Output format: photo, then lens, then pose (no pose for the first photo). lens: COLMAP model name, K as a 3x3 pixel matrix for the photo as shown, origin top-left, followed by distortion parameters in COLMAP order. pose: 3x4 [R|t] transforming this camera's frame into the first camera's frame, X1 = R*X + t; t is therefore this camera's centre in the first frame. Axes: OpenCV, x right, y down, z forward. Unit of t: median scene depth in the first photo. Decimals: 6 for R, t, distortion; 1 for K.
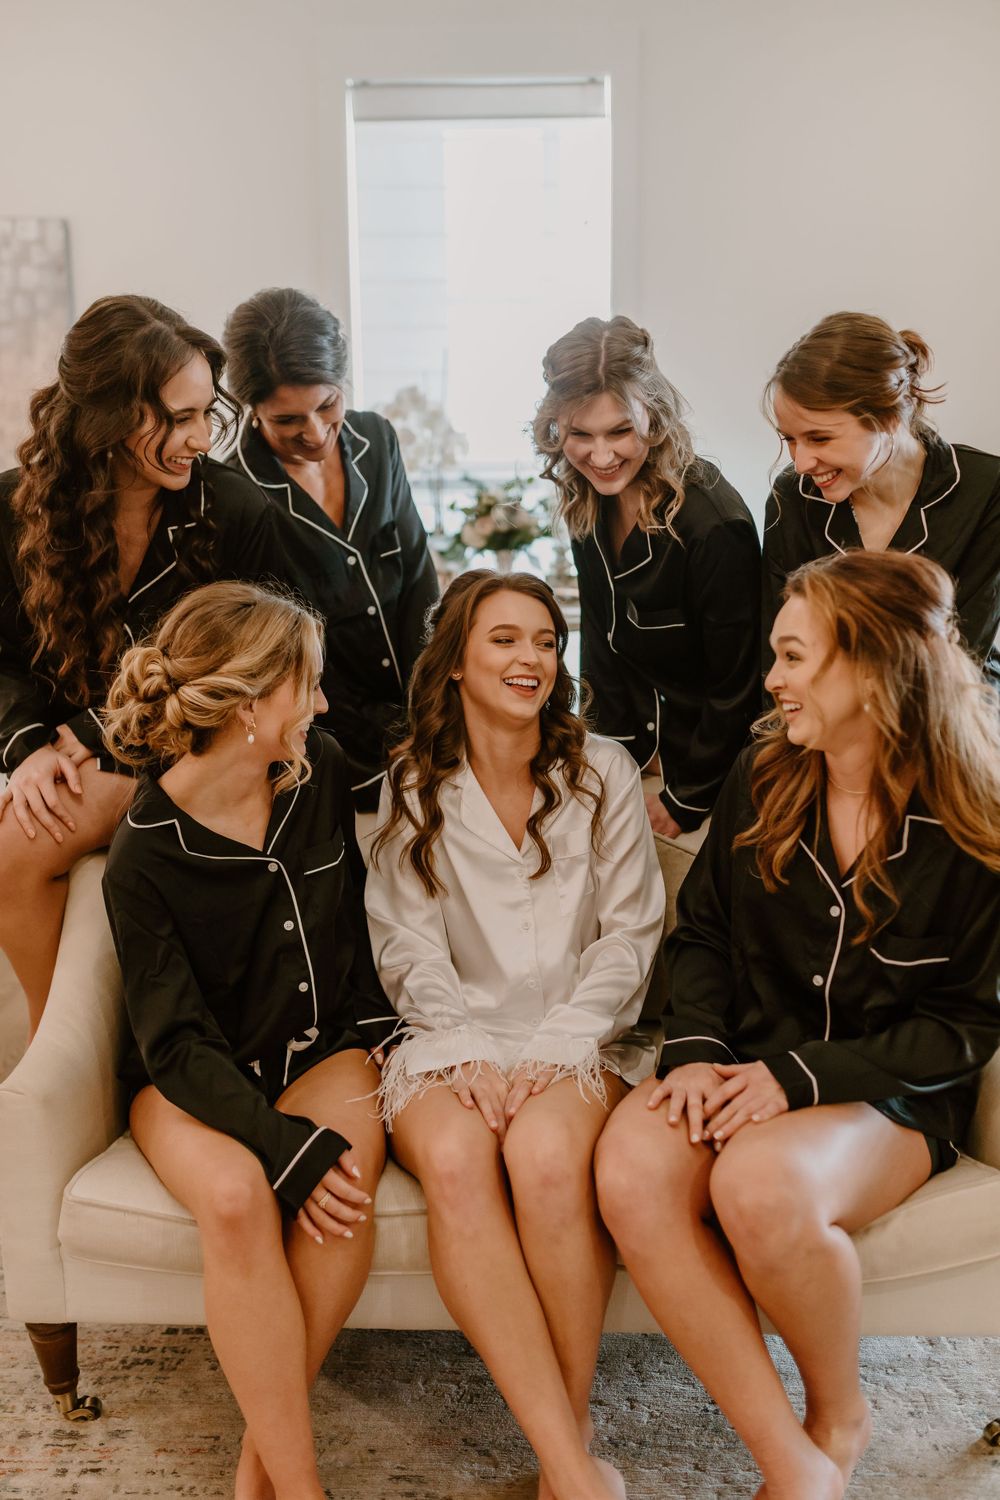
lens RADIAL K [[1568.8, 0, 504.4], [0, 1568.8, 790.3], [0, 0, 1]] dist [-0.000455, 0.005647]
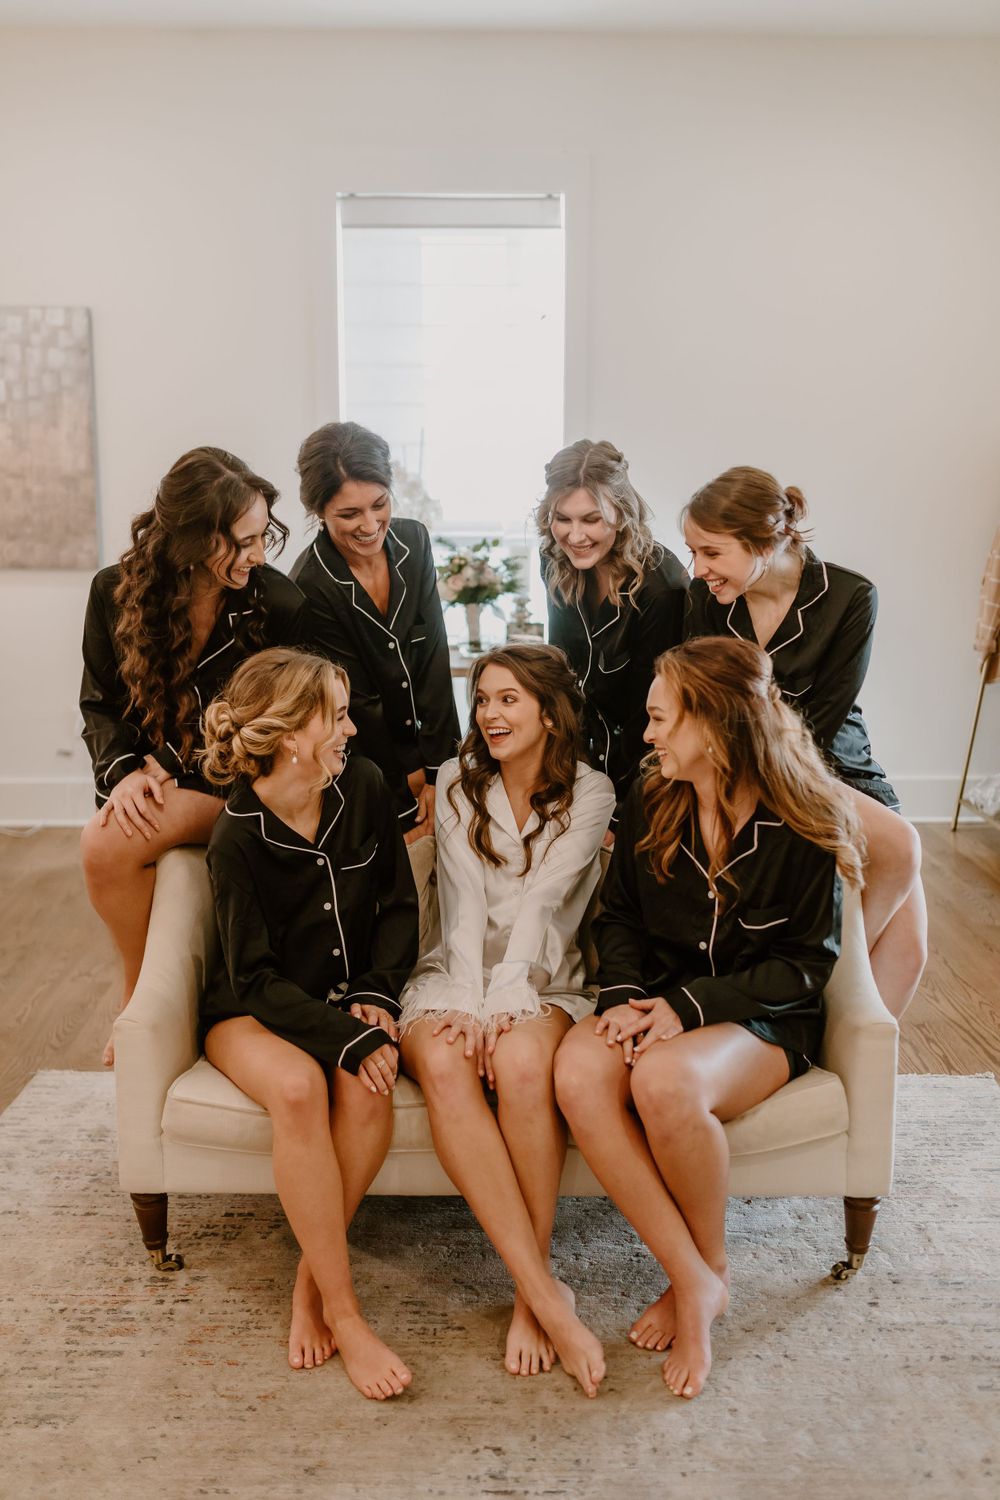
lens RADIAL K [[1523.1, 0, 503.3], [0, 1523.1, 778.3], [0, 0, 1]] dist [-0.001811, 0.000778]
pose [[0.999614, 0.003952, 0.027505, -0.020596], [-0.003349, 0.999754, -0.021921, 0.006222], [-0.027585, 0.021820, 0.999381, -0.330271]]
